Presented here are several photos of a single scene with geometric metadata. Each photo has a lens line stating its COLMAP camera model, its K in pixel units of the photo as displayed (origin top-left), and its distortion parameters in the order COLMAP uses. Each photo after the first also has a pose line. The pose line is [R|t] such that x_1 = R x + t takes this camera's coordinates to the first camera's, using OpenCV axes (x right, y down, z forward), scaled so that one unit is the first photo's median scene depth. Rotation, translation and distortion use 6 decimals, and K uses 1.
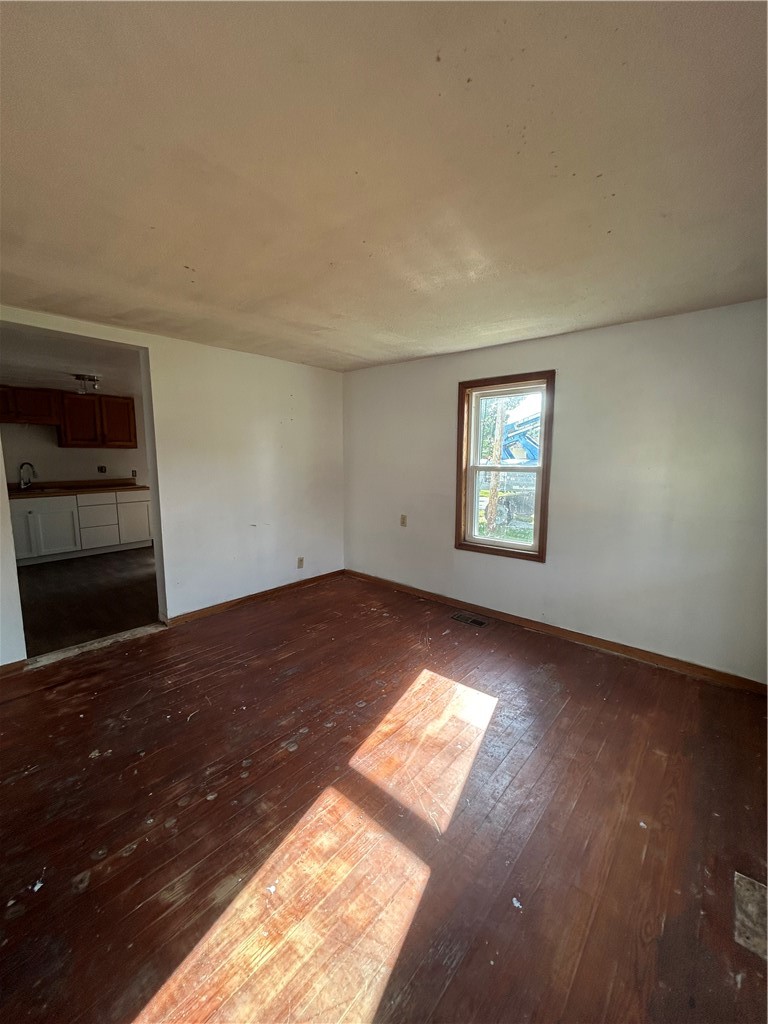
lens RADIAL K [[409.9, 0, 384.0], [0, 409.9, 512.0], [0, 0, 1]] dist [-0.005827, 0.003065]
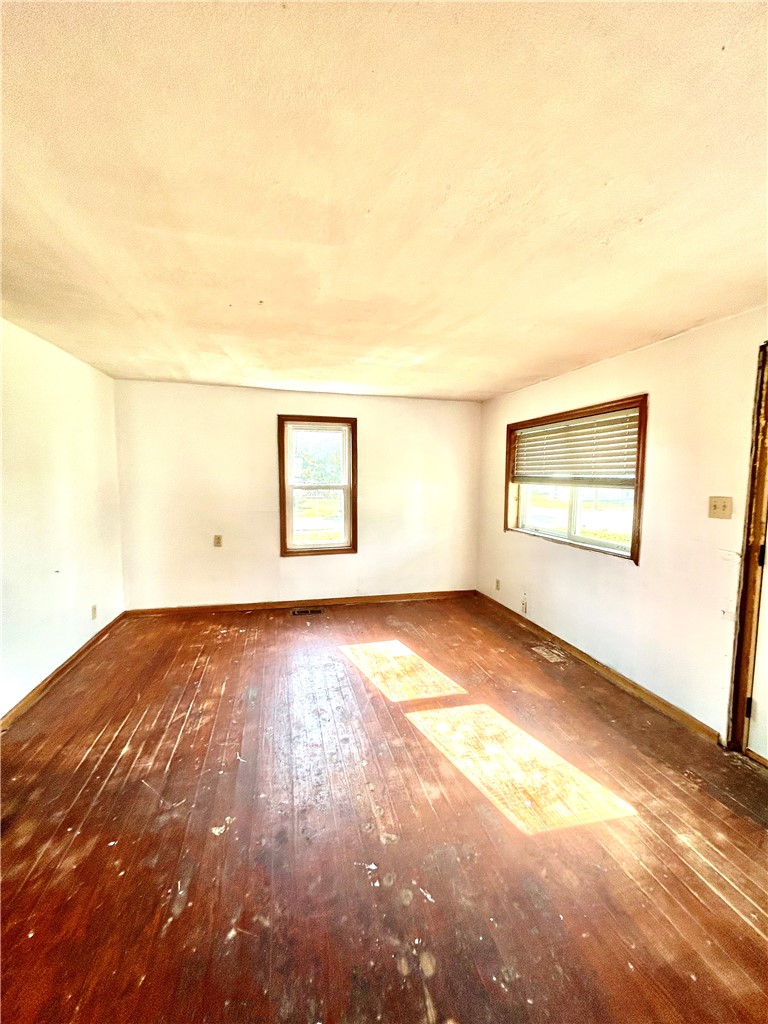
lens RADIAL K [[409.9, 0, 384.0], [0, 409.9, 512.0], [0, 0, 1]] dist [-0.005827, 0.003065]
pose [[0.572905, -0.075300, 0.816156, -0.671773], [0.108634, 0.993962, 0.015448, -0.026063], [-0.812391, 0.079812, 0.577625, 0.100169]]
